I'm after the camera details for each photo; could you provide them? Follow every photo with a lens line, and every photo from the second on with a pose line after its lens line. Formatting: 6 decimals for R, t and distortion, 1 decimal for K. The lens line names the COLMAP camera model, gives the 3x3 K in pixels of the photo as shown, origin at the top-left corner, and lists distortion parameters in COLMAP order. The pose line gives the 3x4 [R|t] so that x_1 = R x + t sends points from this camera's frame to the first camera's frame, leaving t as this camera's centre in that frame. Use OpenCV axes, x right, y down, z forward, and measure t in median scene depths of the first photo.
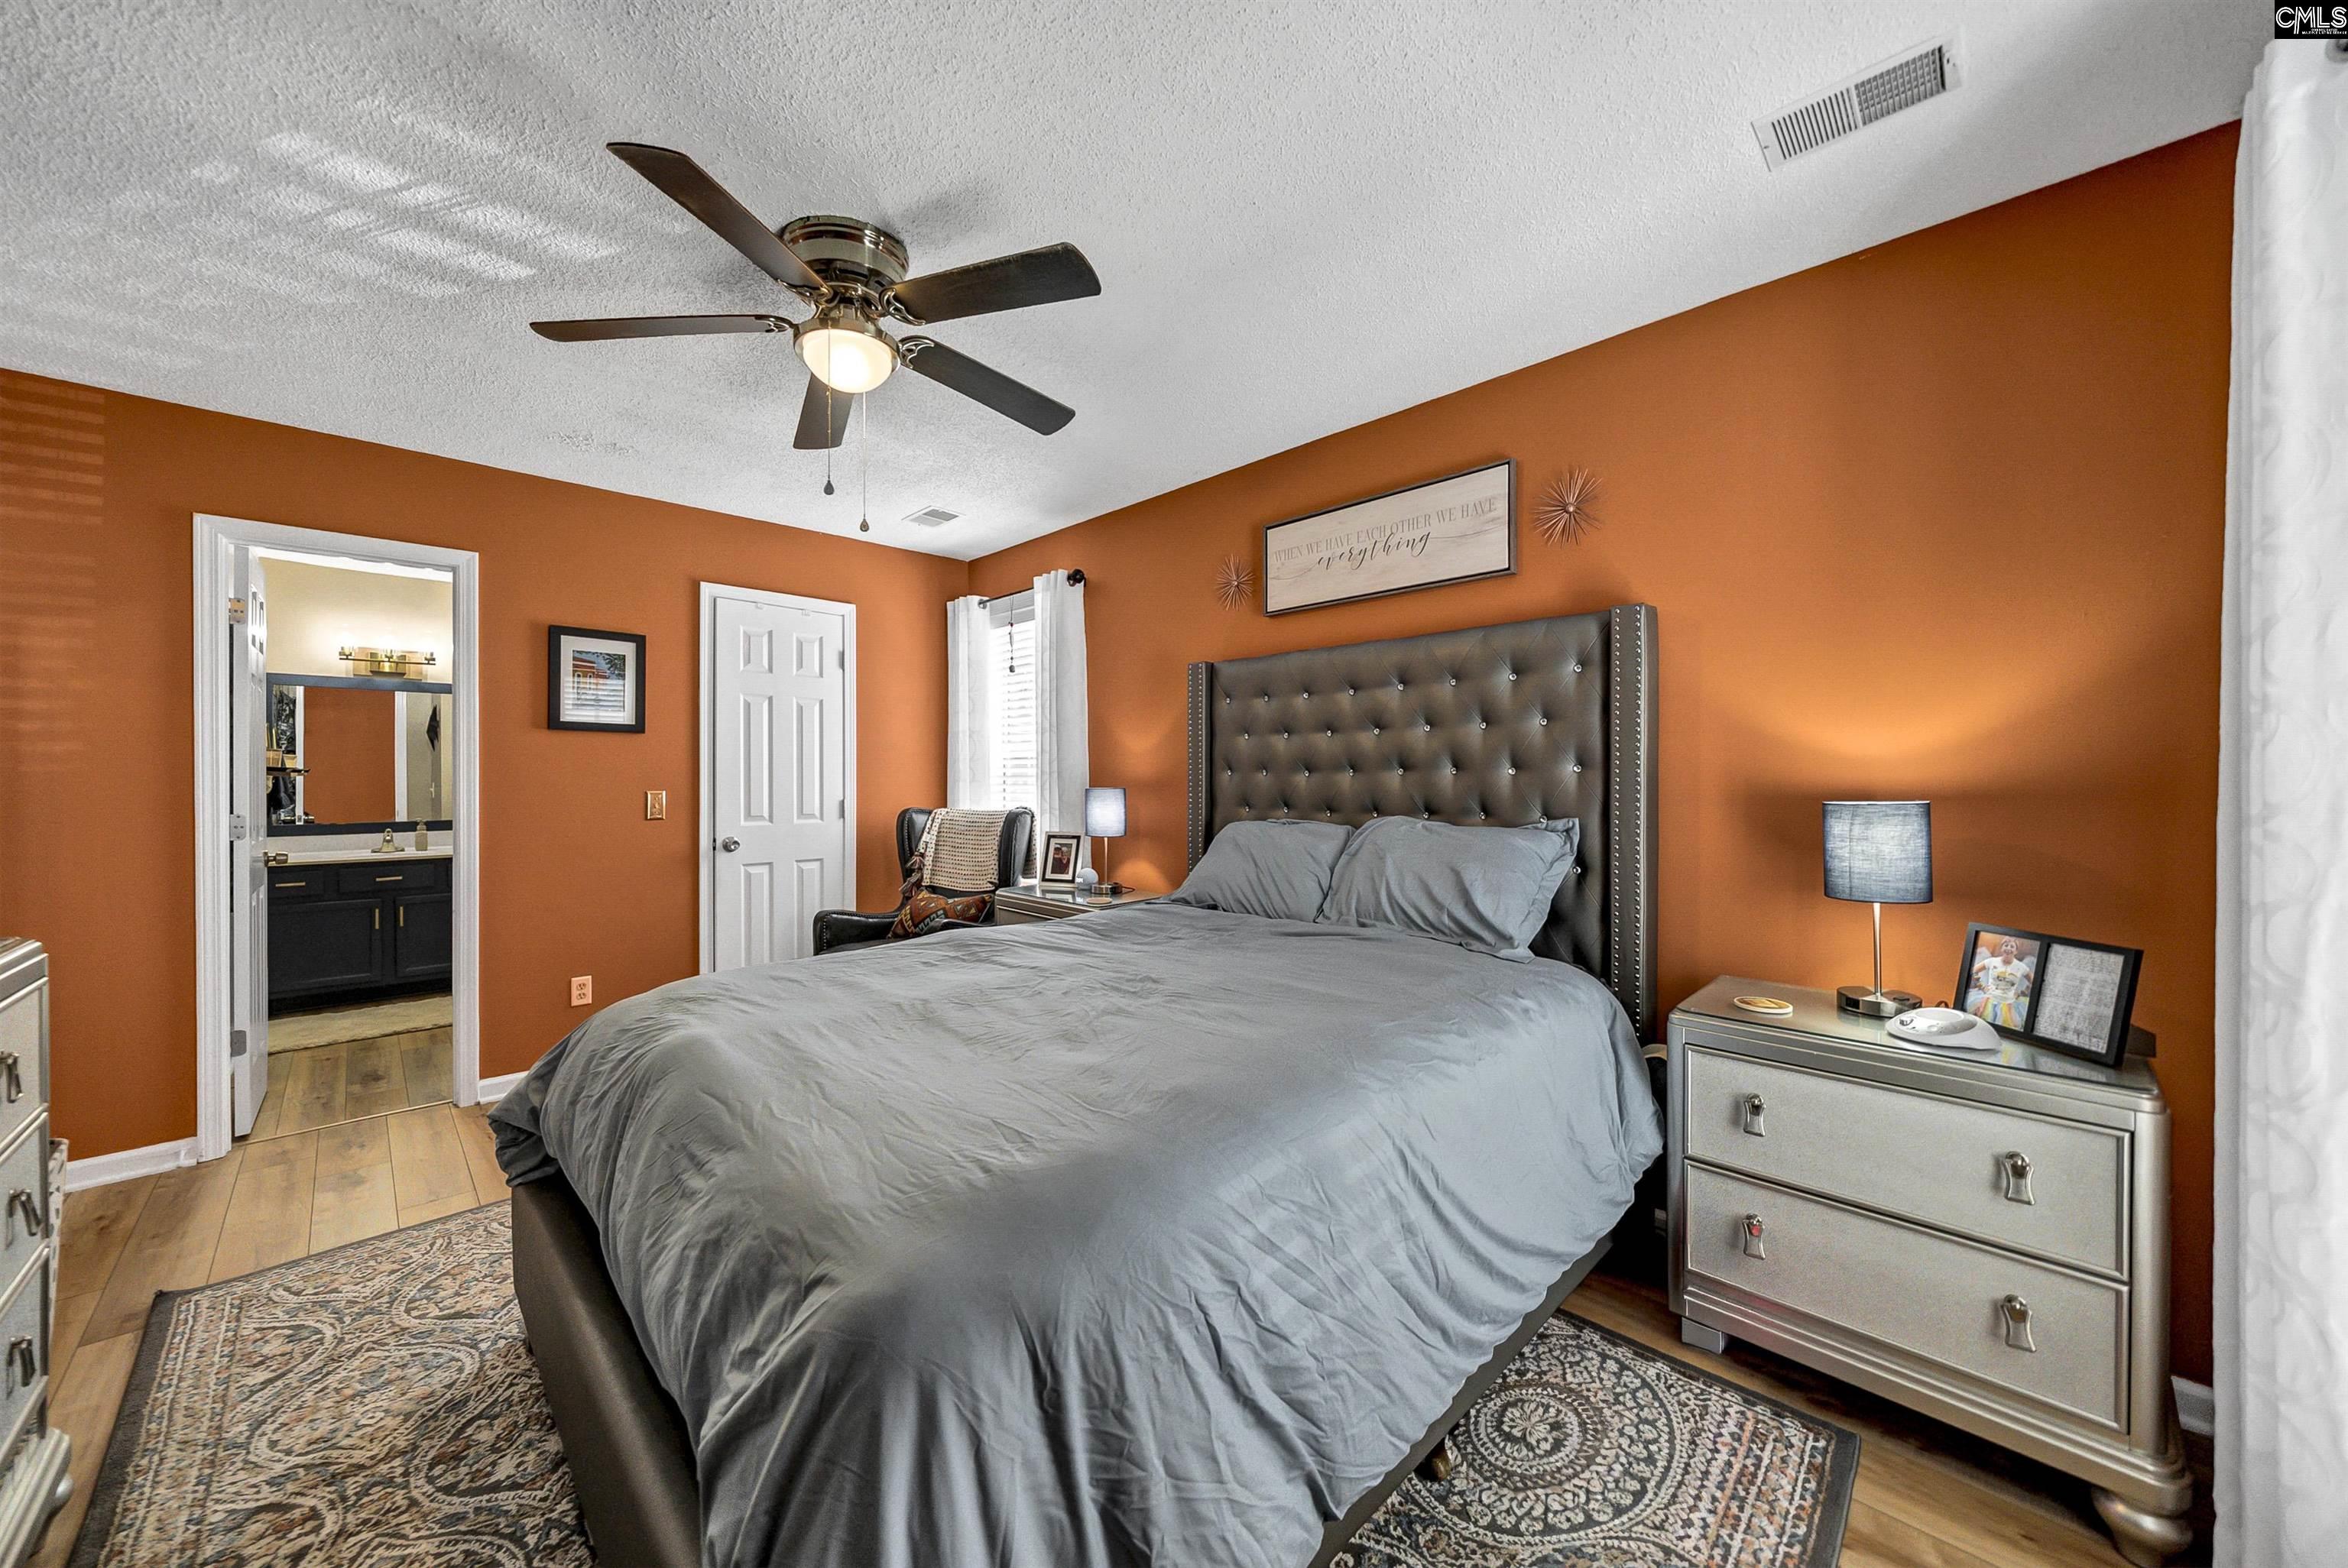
lens RADIAL K [[888.2, 0, 1168.1], [0, 888.2, 780.9], [0, 0, 1]] dist [-0.003523, -0.000396]
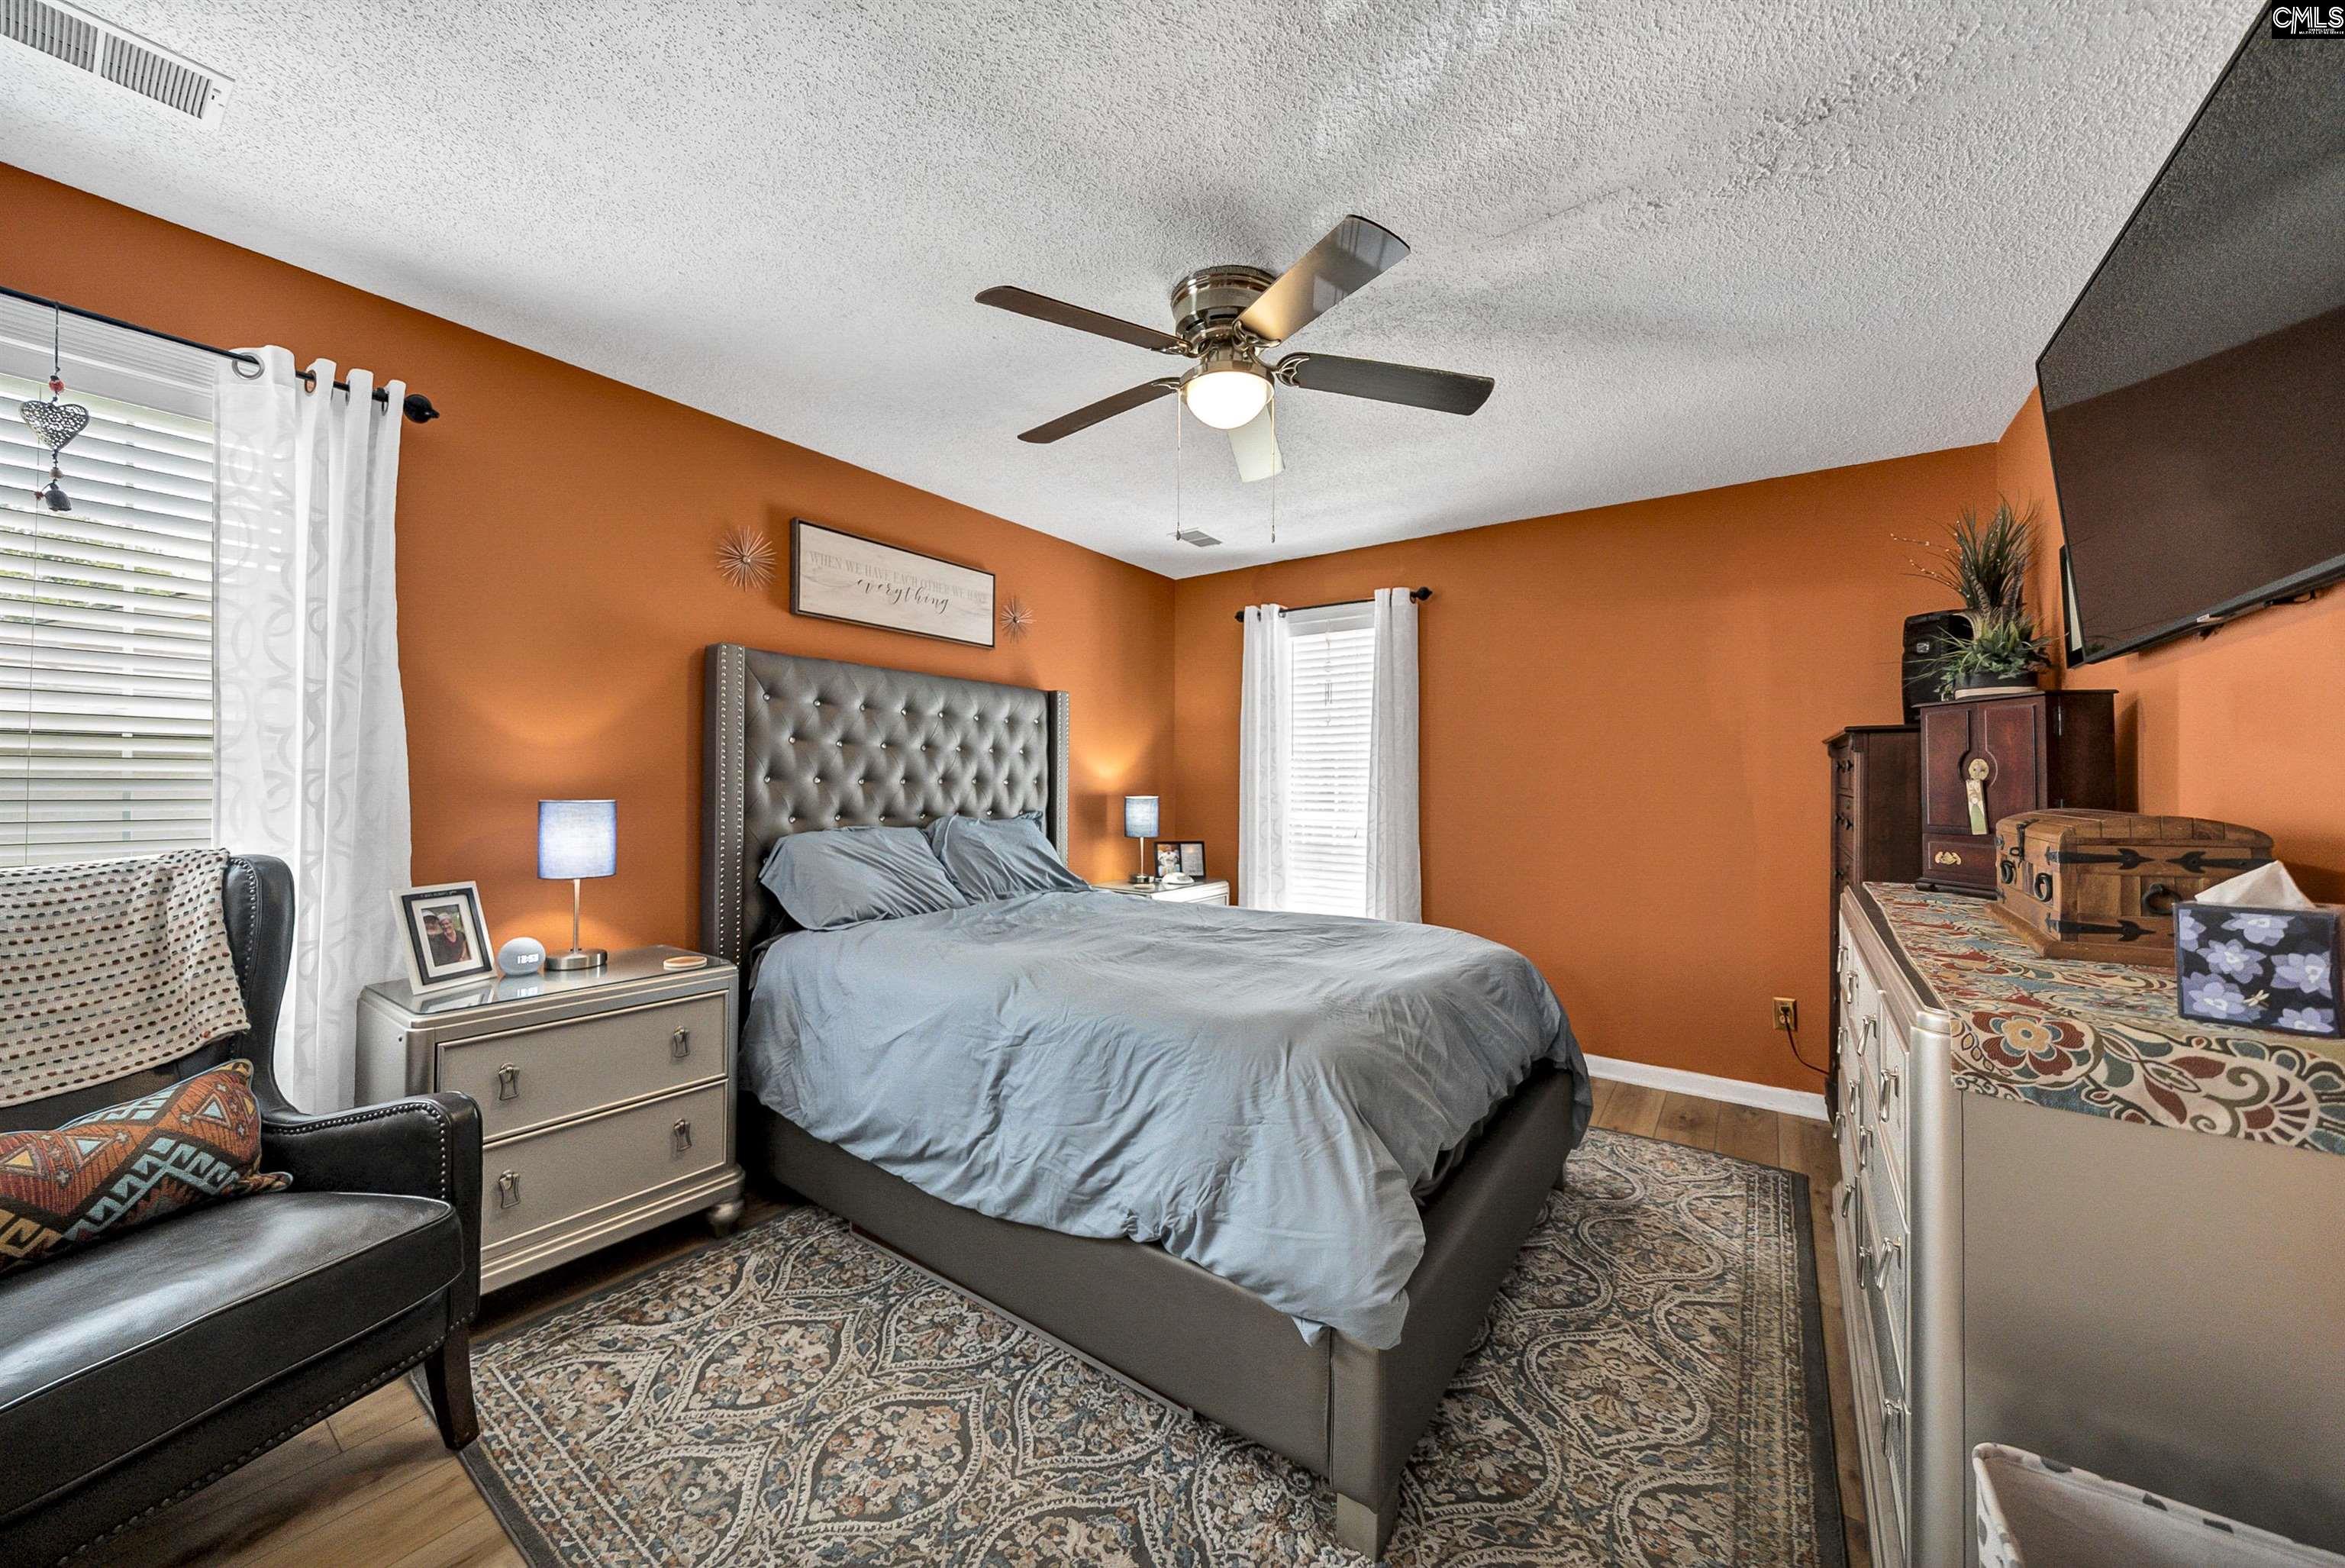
lens RADIAL K [[830.3, 0, 1167.7], [0, 830.3, 780.7], [0, 0, 1]] dist [-0.007750, 0.000993]
pose [[-0.208931, 0.004087, 0.977922, -1.046969], [-0.003334, 0.999982, -0.004891, -0.008183], [-0.977925, -0.004282, -0.208913, 1.012539]]
